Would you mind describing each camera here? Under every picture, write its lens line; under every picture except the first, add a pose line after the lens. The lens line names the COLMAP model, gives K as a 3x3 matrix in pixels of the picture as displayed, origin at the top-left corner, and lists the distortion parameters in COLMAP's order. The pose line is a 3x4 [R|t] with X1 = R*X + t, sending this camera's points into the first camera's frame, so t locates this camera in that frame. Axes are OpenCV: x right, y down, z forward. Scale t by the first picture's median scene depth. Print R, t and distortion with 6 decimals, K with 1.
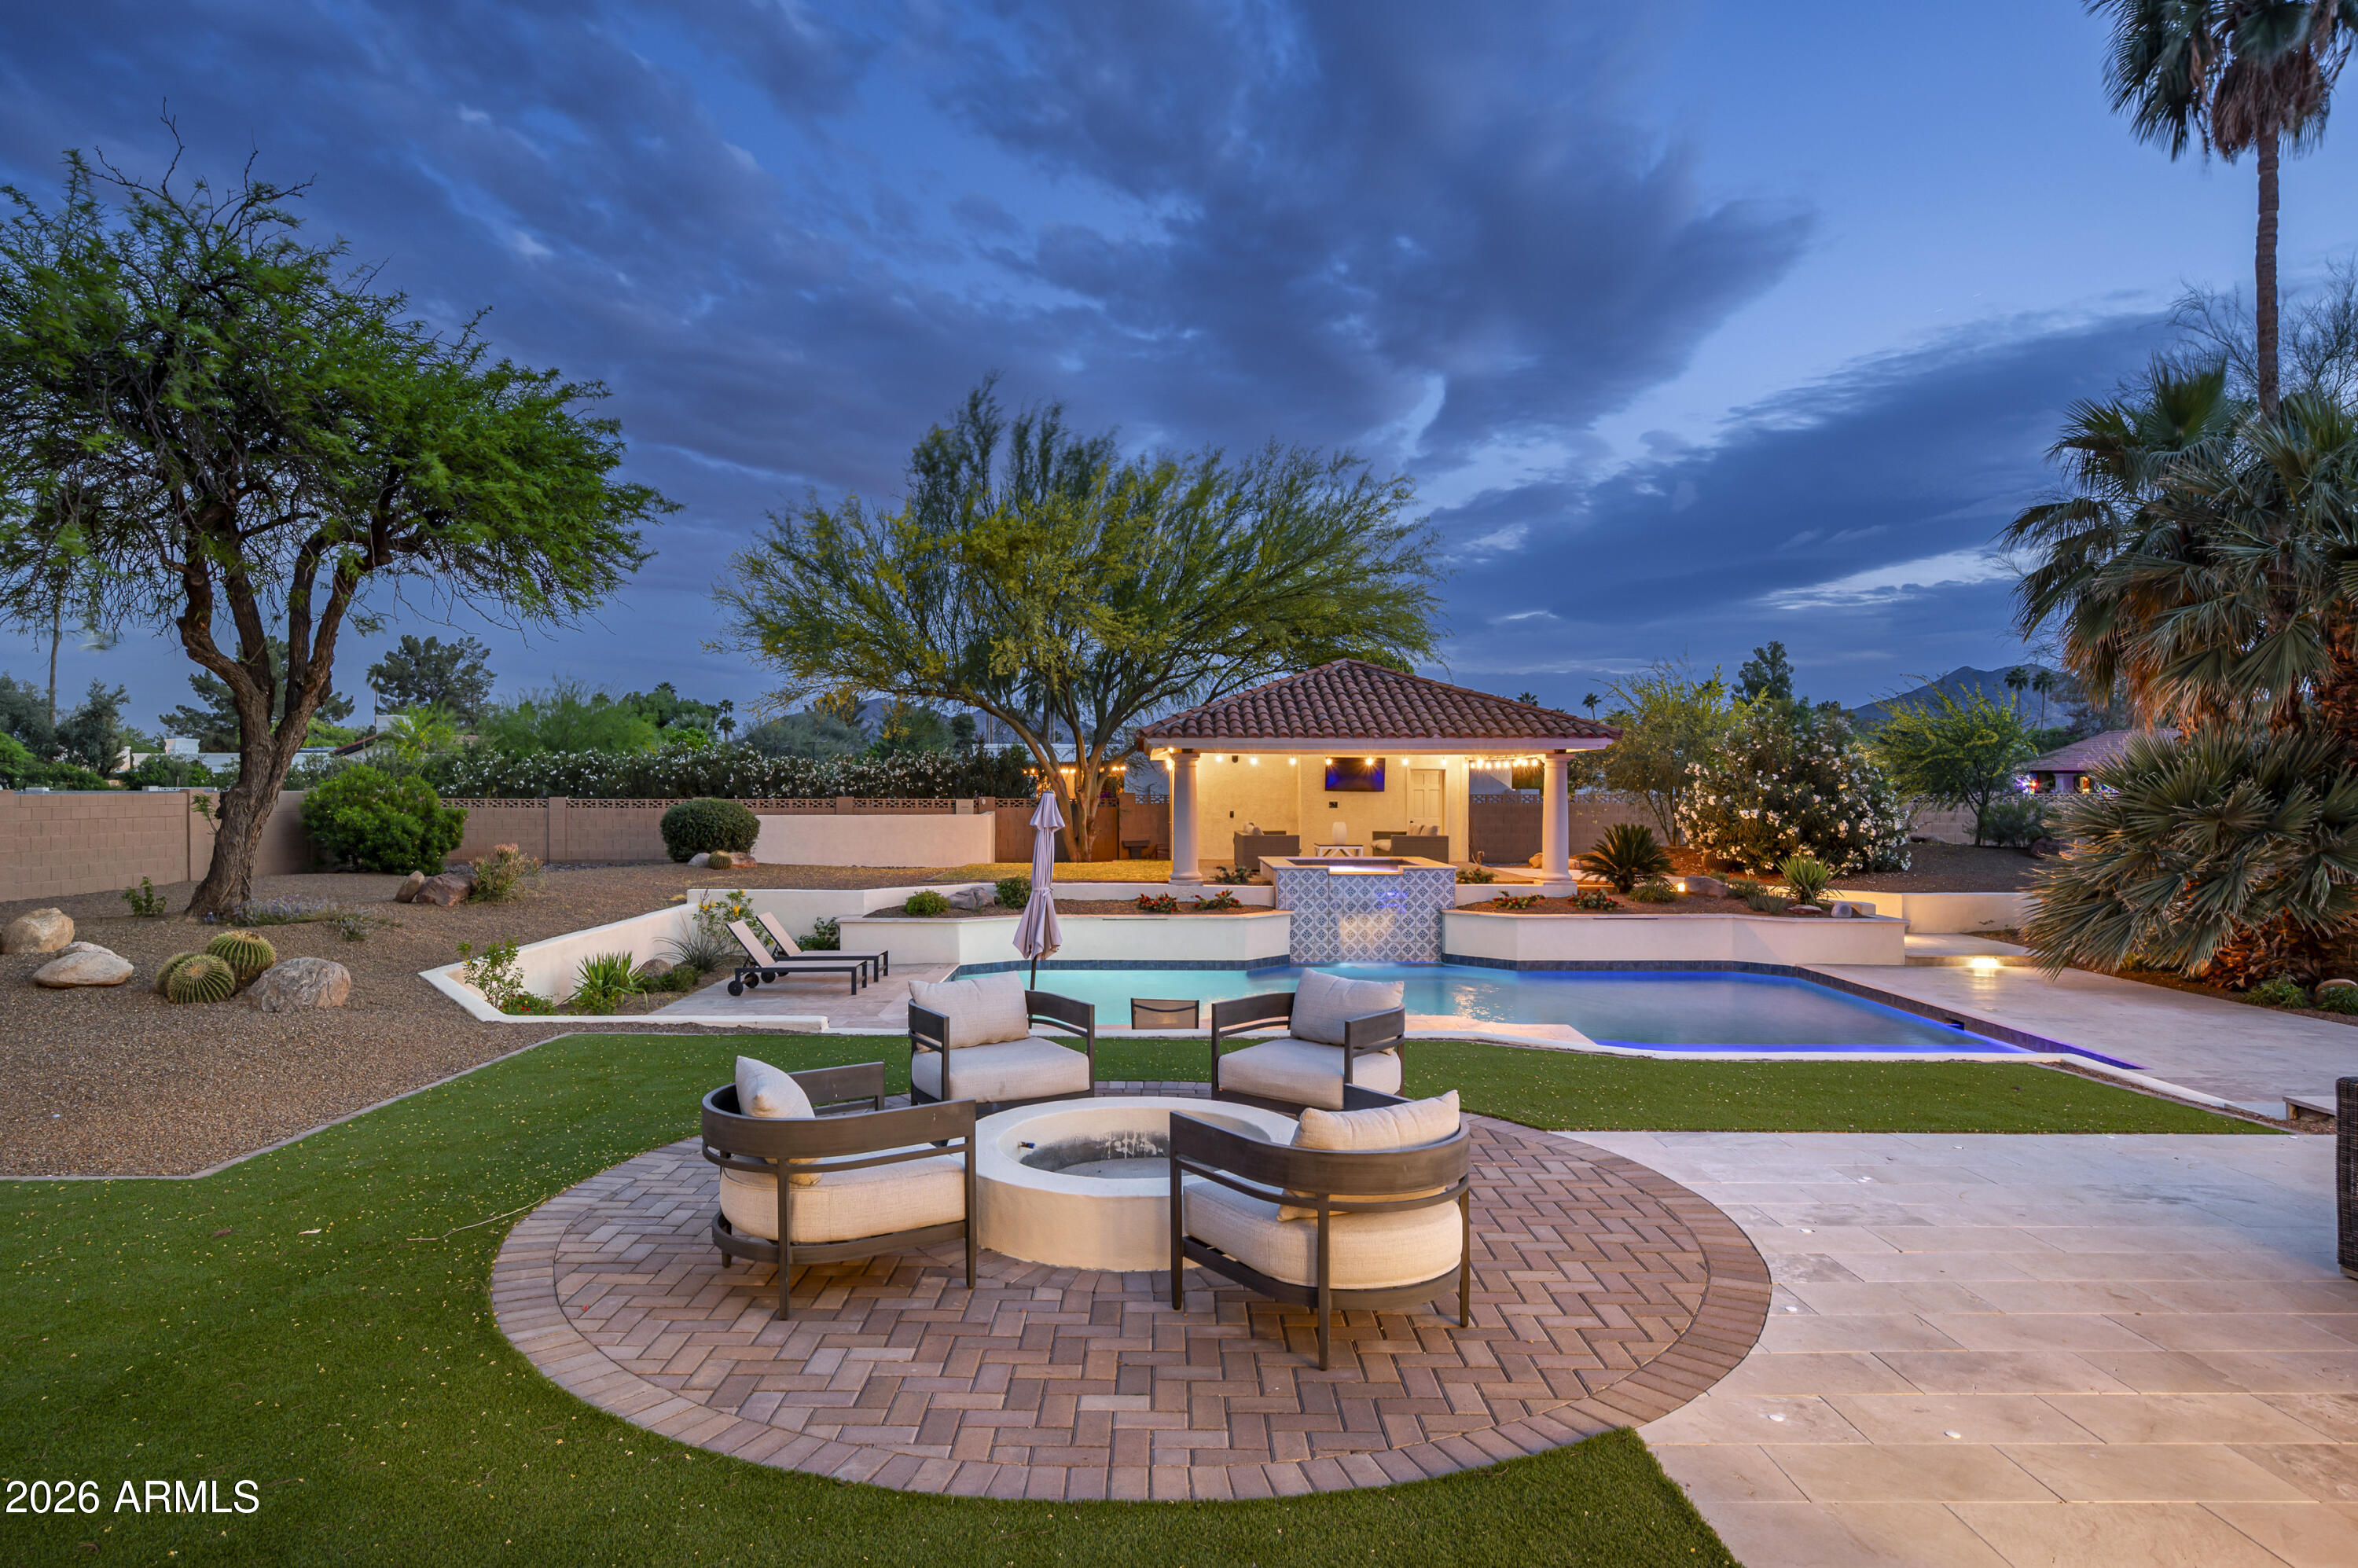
lens RADIAL K [[1363.4, 0, 1138.5], [0, 1363.4, 782.9], [0, 0, 1]] dist [-0.000816, 0.001816]
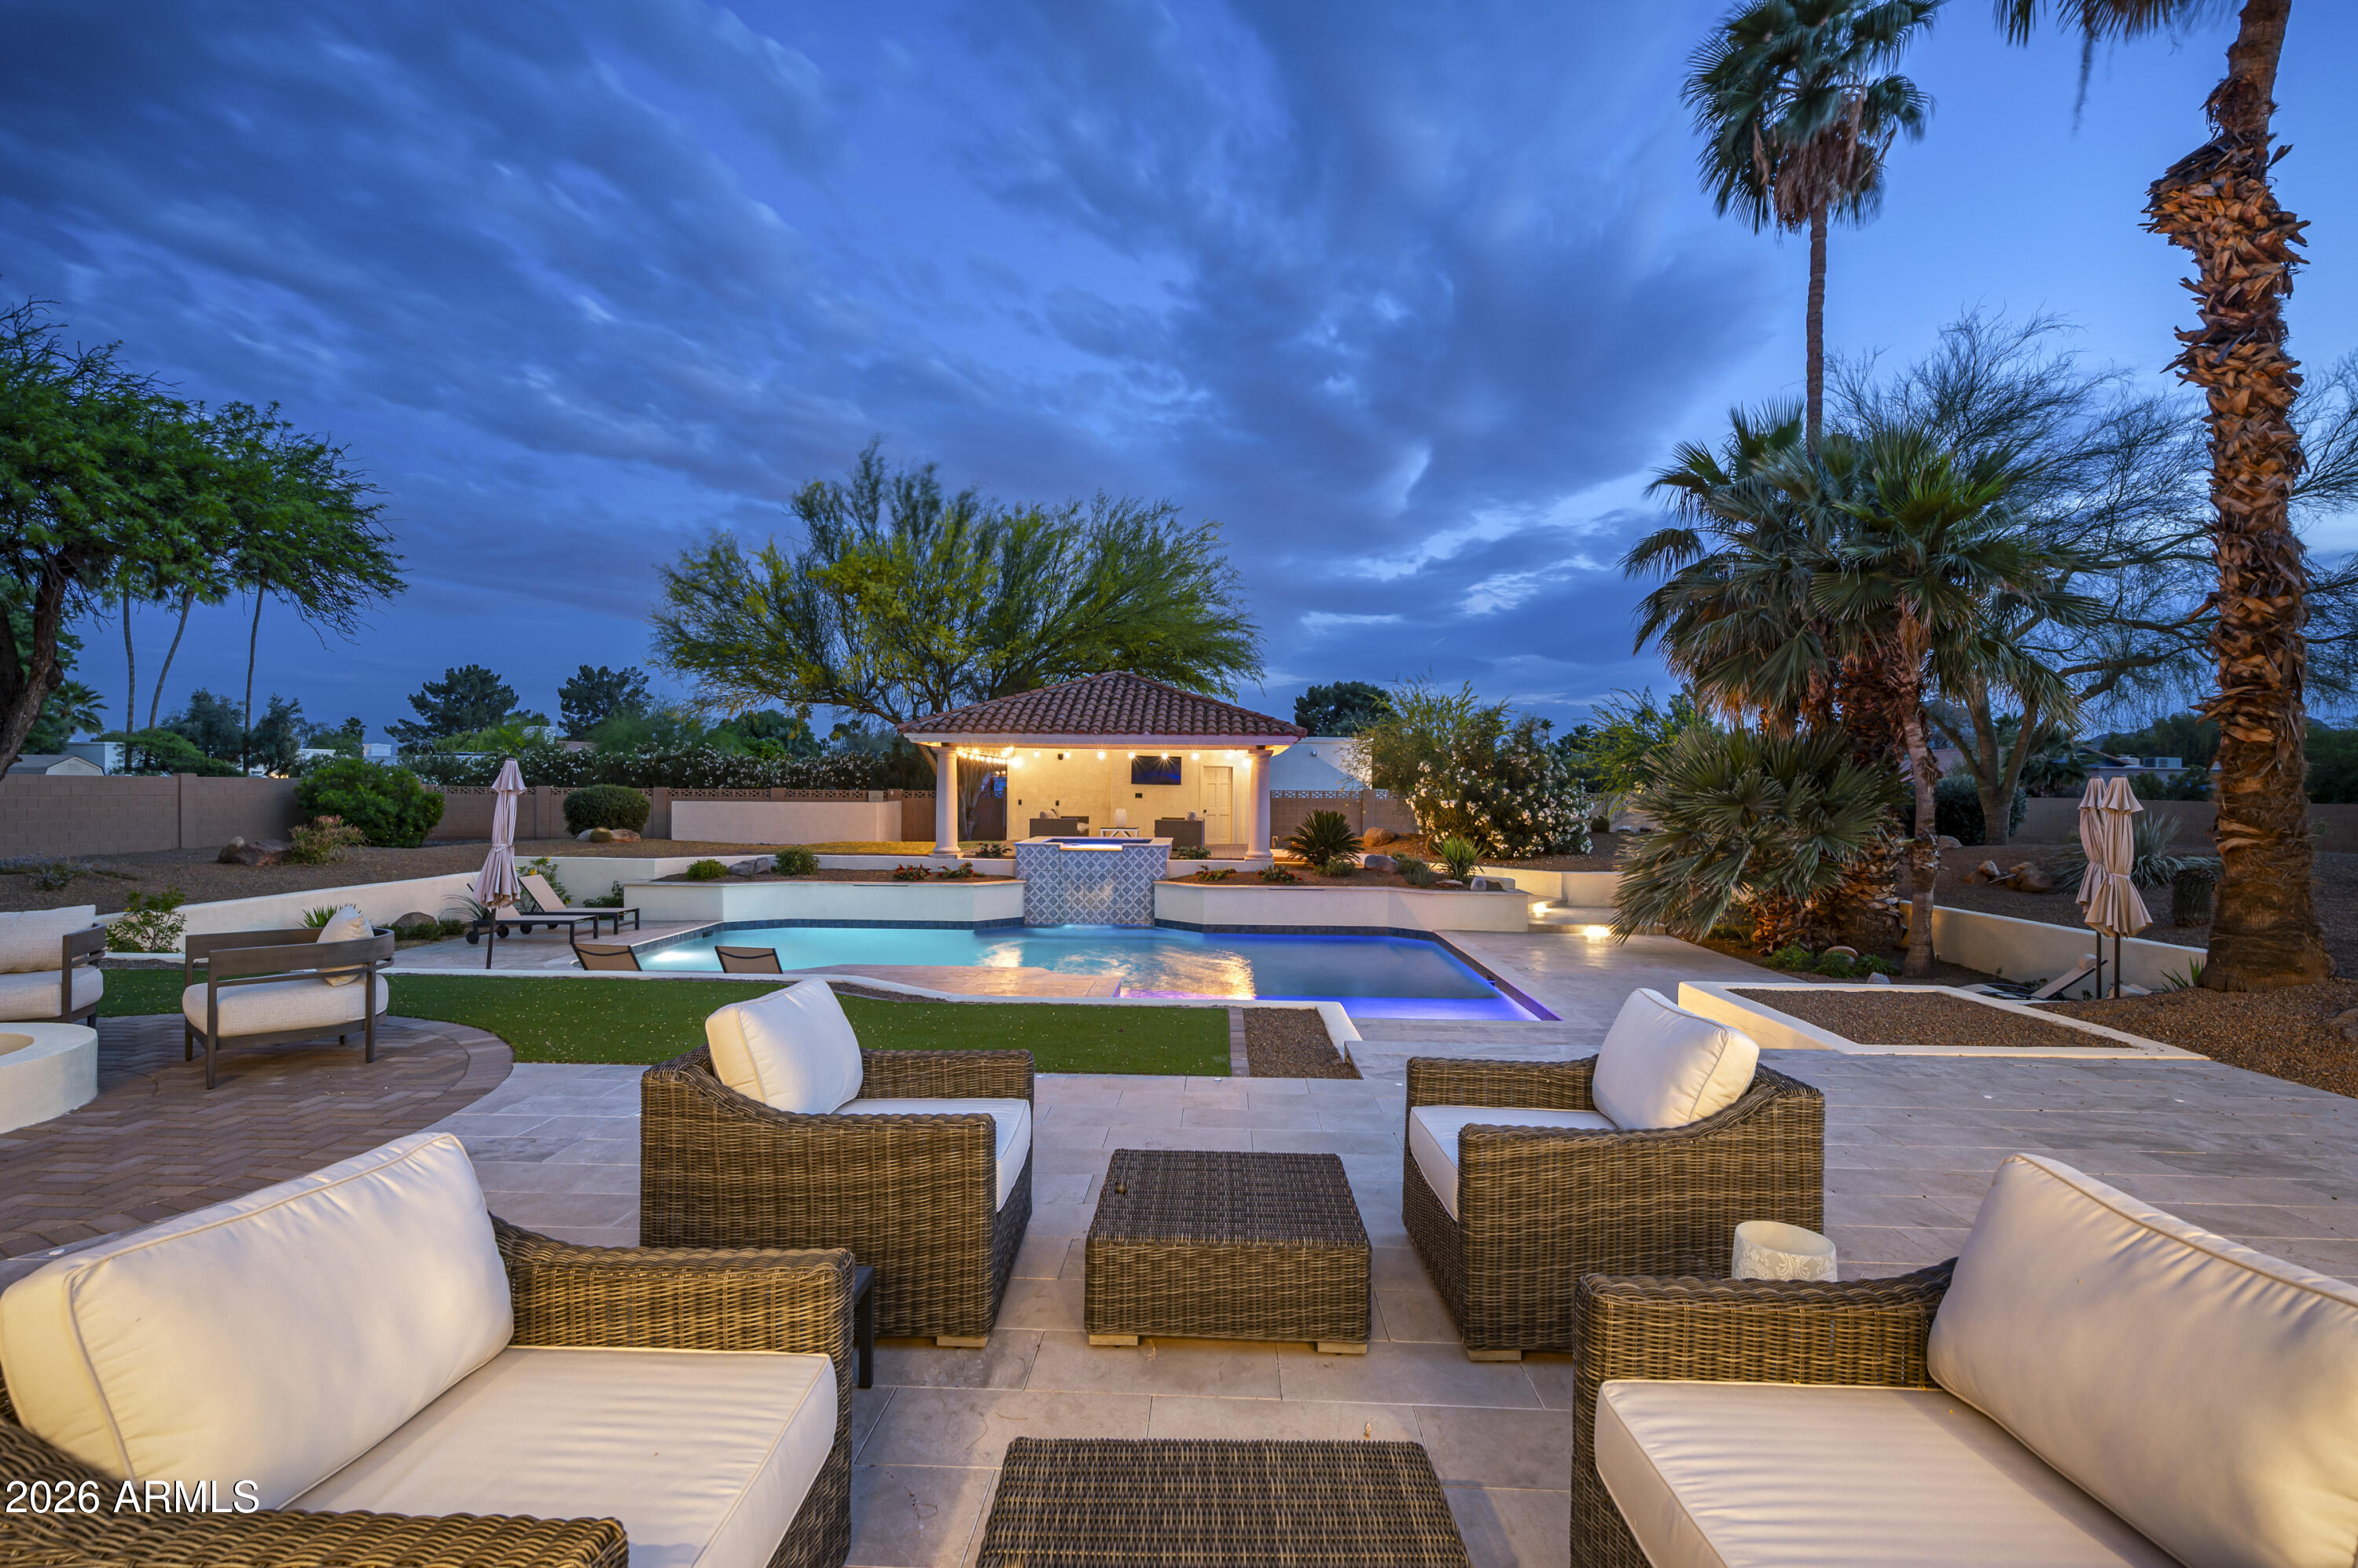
lens RADIAL K [[1089.8, 0, 1175.7], [0, 1089.8, 790.4], [0, 0, 1]] dist [0.002309, 0.000801]
pose [[0.999599, 0.008884, -0.026890, 0.264614], [-0.008872, 0.999960, 0.000543, 0.014218], [0.026894, -0.000304, 0.999638, 0.060192]]
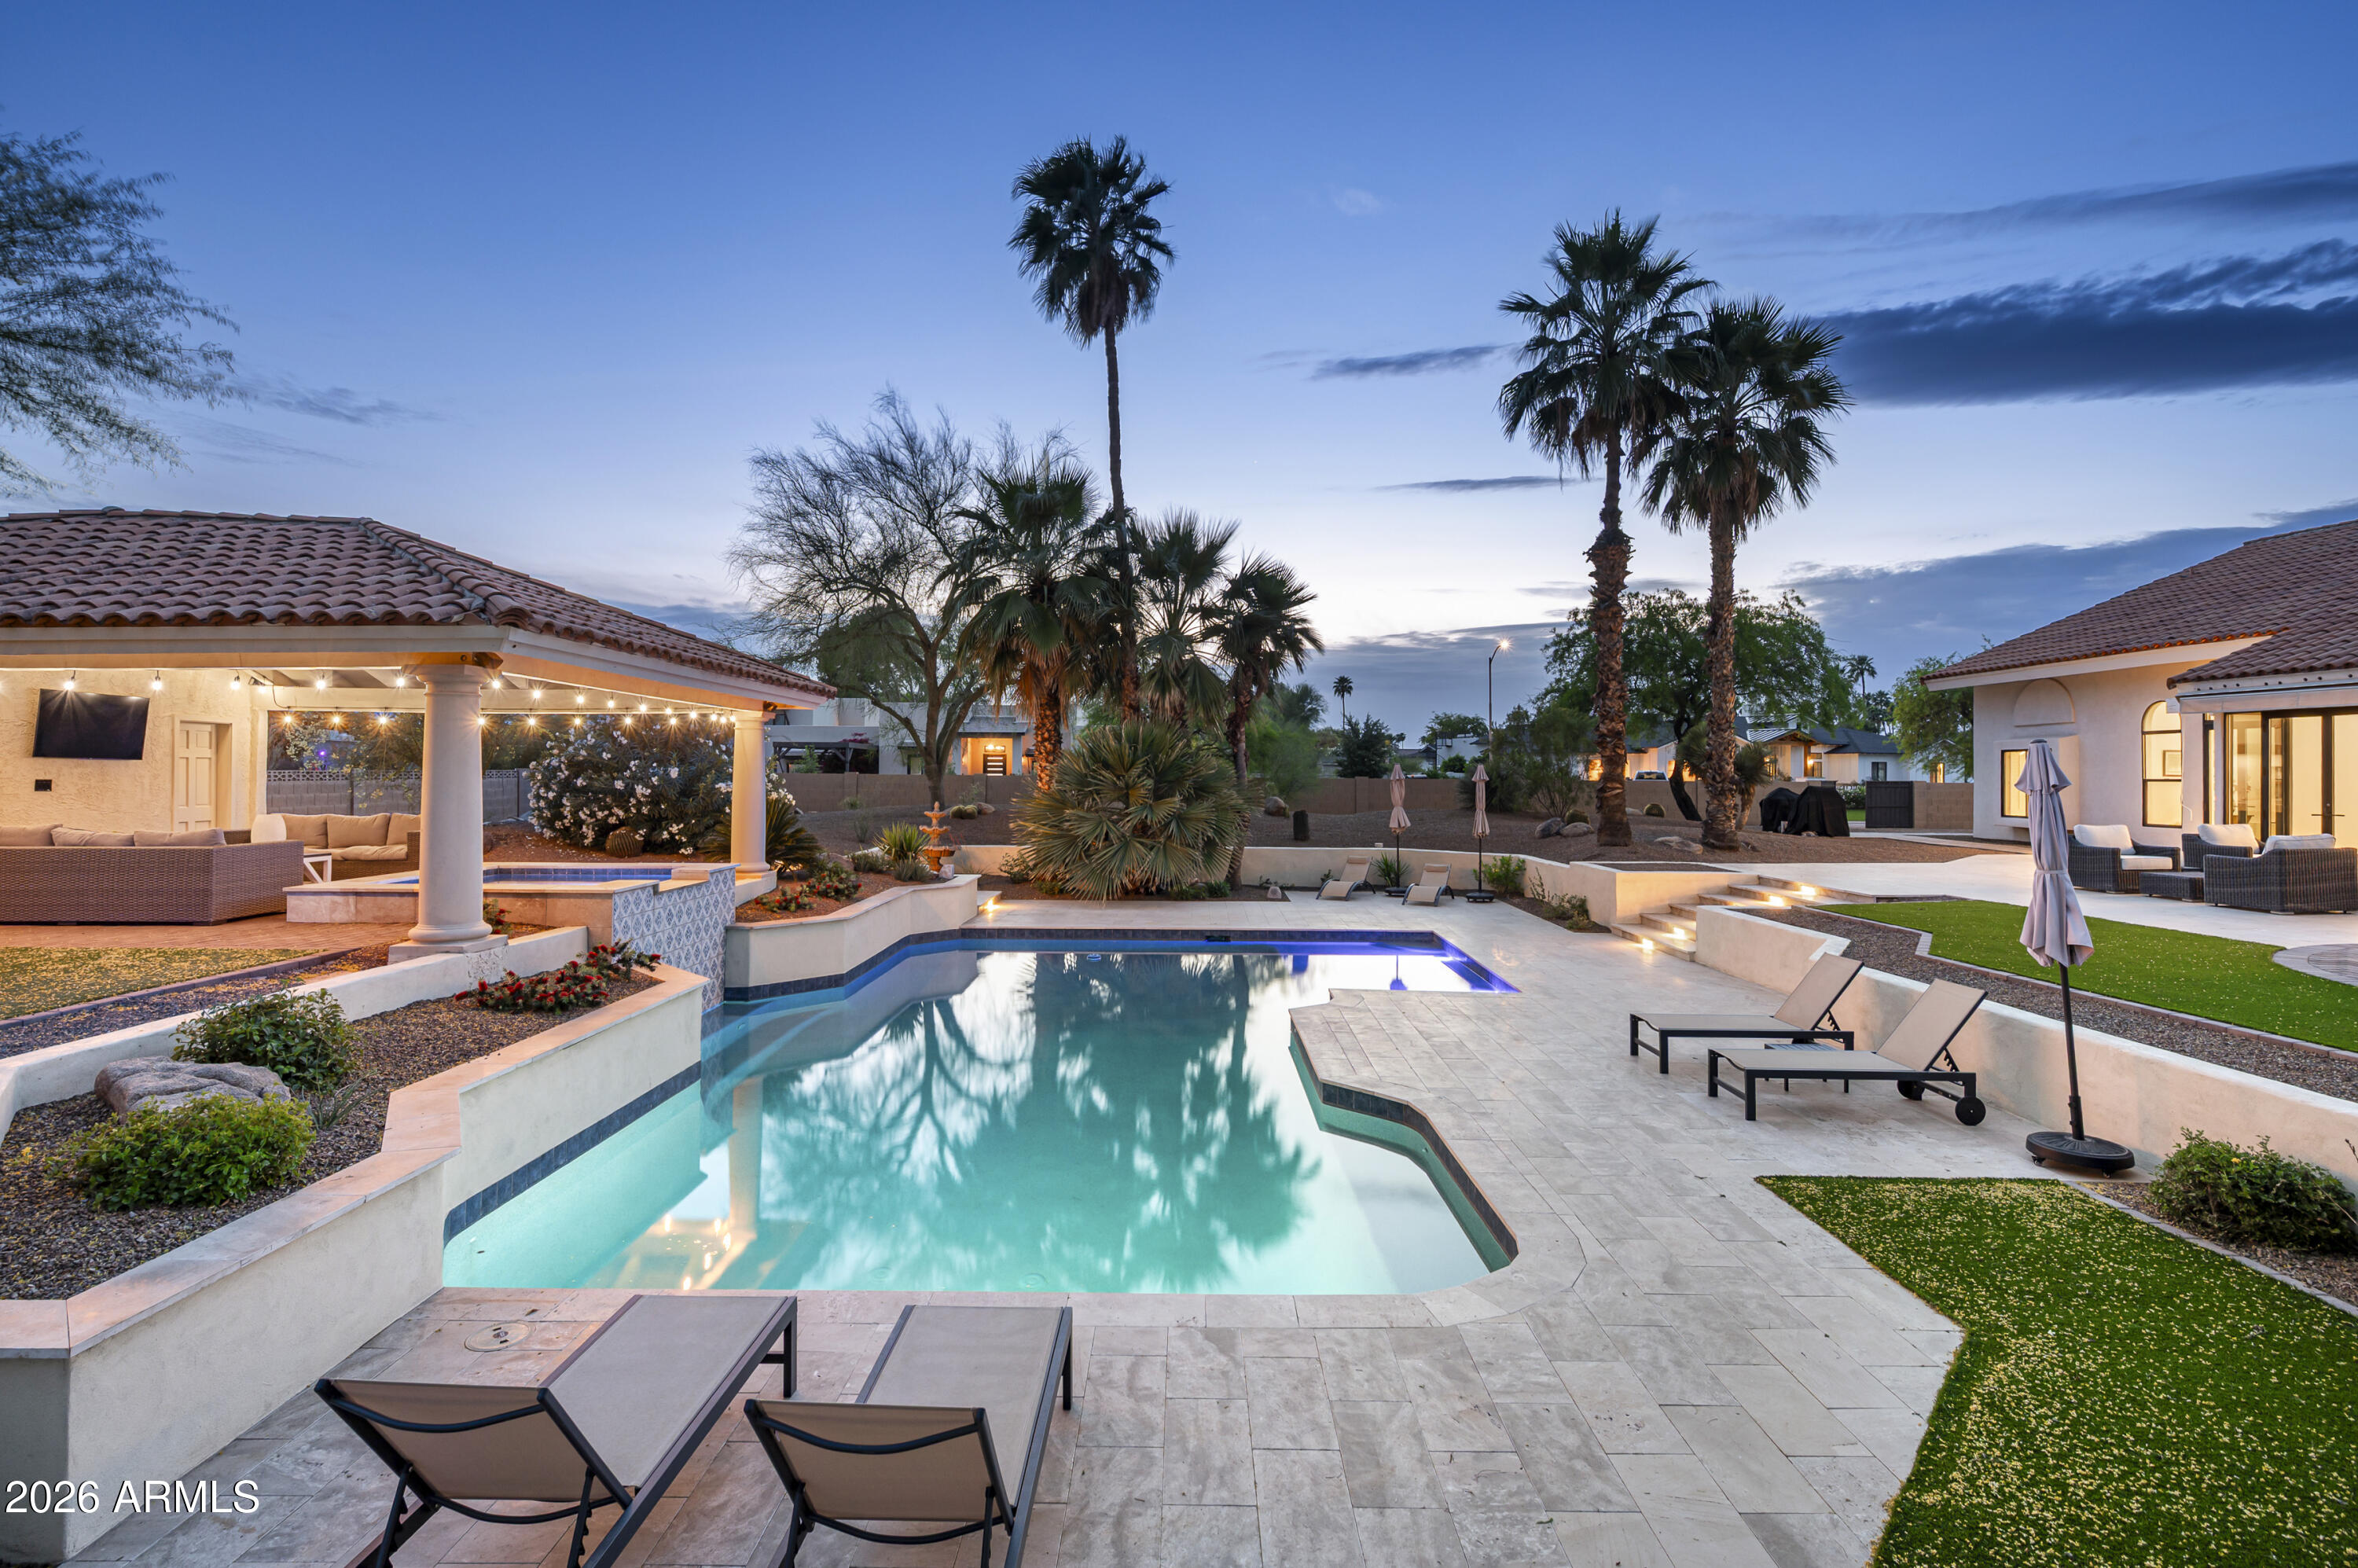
lens RADIAL K [[1139.7, 0, 1171.2], [0, 1139.7, 756.4], [0, 0, 1]] dist [0.004004, 0.000713]
pose [[0.000219, 0.013772, 0.999905, -0.363688], [-0.003096, 0.999900, -0.013771, 0.013123], [-0.999995, -0.003093, 0.000262, 0.772641]]
